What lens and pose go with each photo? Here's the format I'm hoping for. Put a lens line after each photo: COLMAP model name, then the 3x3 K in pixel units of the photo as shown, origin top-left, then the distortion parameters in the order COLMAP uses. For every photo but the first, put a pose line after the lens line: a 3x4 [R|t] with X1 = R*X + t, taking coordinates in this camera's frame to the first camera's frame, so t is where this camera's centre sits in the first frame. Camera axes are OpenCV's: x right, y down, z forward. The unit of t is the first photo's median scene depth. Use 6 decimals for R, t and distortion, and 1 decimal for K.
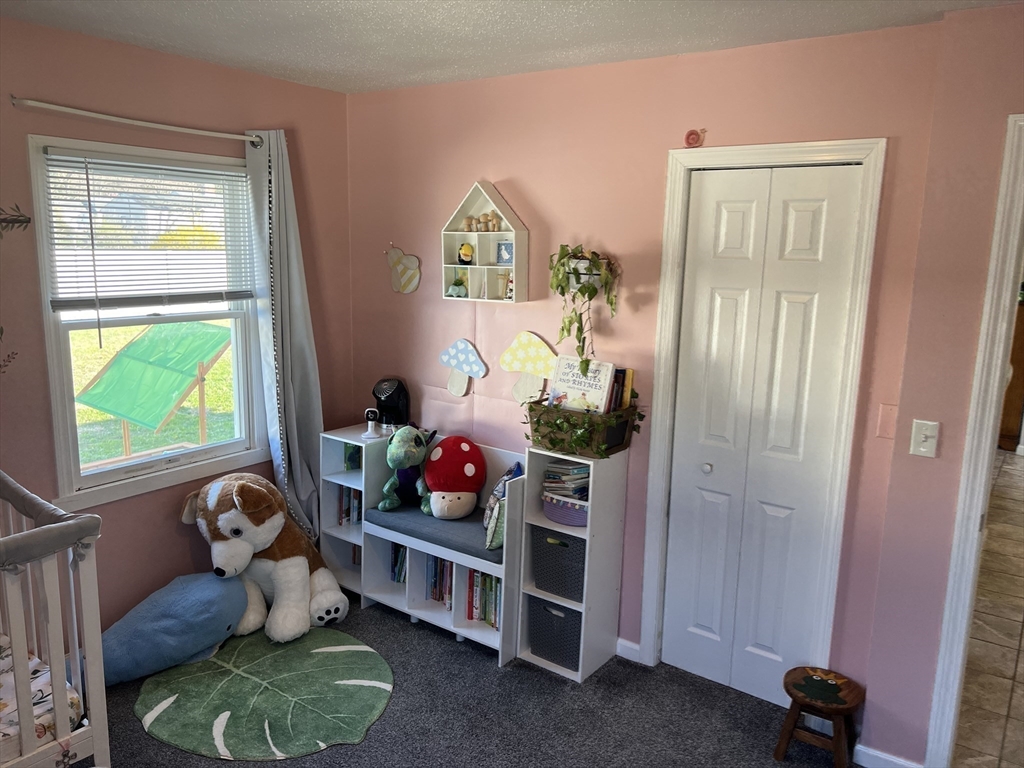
lens RADIAL K [[763.1, 0, 513.1], [0, 763.1, 384.1], [0, 0, 1]] dist [0.046897, -0.069285]
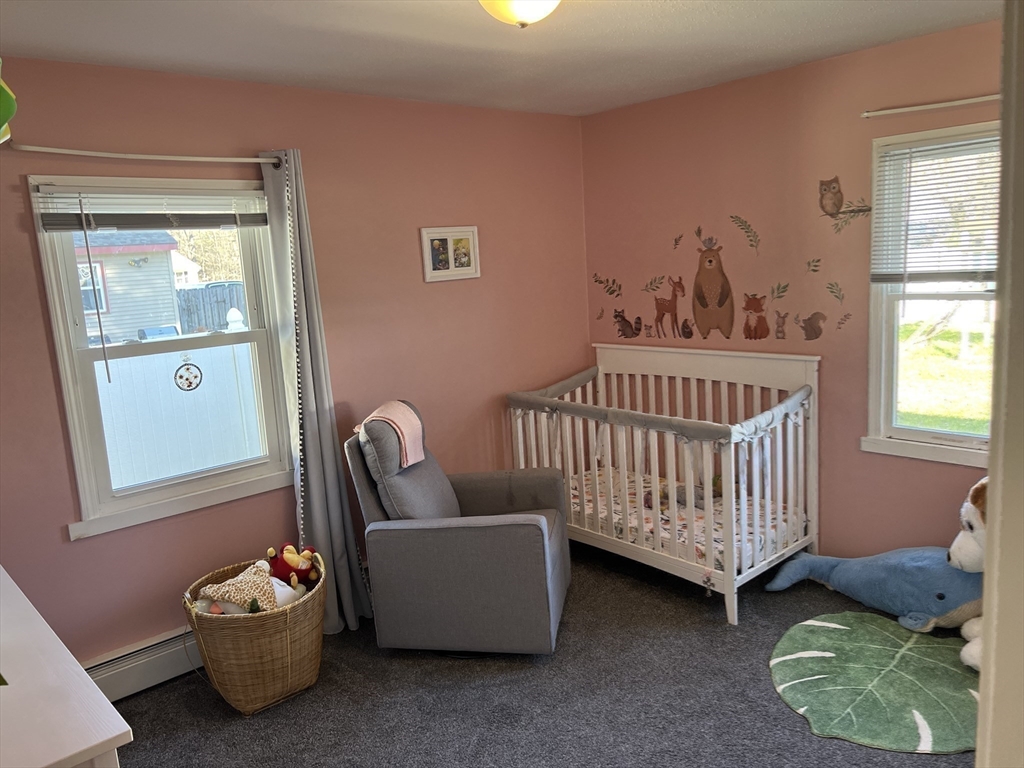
lens RADIAL K [[763.1, 0, 514.0], [0, 763.1, 380.1], [0, 0, 1]] dist [0.046897, -0.069285]
pose [[-0.206778, 0.165775, -0.964242, 0.692204], [-0.115576, 0.974502, 0.192324, -0.110223], [0.971538, 0.151211, -0.182346, 0.675683]]
